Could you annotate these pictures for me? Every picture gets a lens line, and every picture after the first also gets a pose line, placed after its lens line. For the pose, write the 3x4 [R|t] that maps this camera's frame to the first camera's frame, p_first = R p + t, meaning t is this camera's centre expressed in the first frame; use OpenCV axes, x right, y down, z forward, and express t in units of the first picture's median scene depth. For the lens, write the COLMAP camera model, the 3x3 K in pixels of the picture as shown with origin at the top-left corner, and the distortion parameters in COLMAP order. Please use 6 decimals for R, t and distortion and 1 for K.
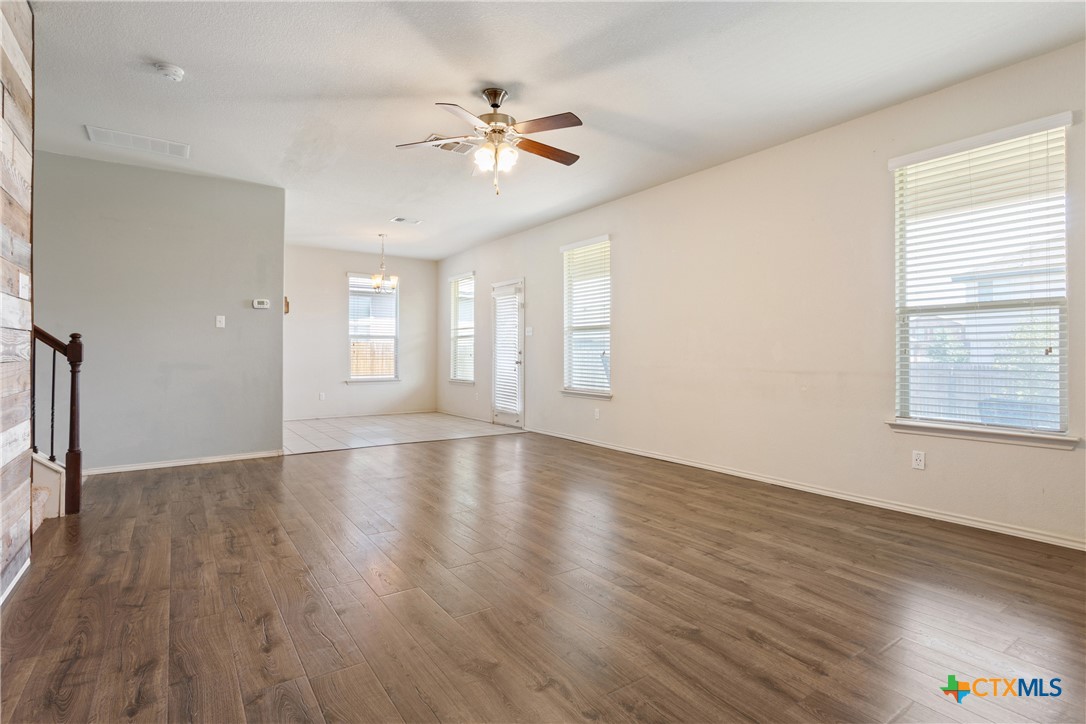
lens RADIAL K [[542.3, 0, 529.5], [0, 542.3, 355.3], [0, 0, 1]] dist [-0.004315, 0.000502]
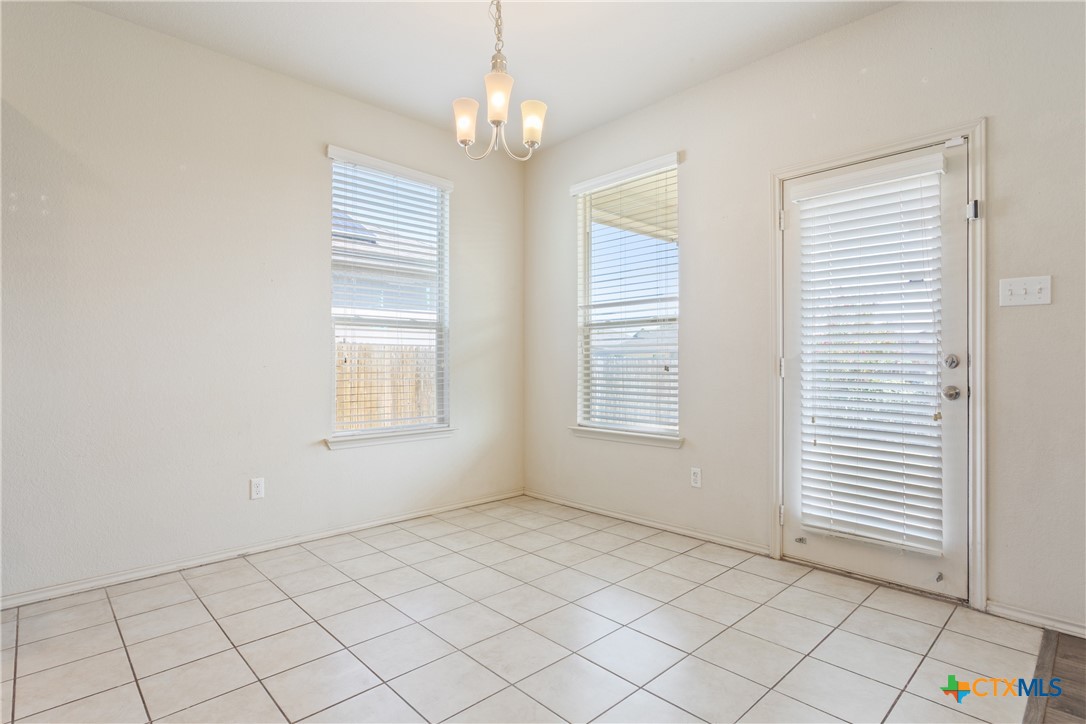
lens RADIAL K [[542.3, 0, 529.5], [0, 542.3, 355.3], [0, 0, 1]] dist [-0.004315, 0.000502]
pose [[0.985420, -0.003406, 0.170106, -0.257129], [0.005626, 0.999905, -0.012571, -0.004881], [-0.170048, 0.013345, 0.985346, 0.596241]]
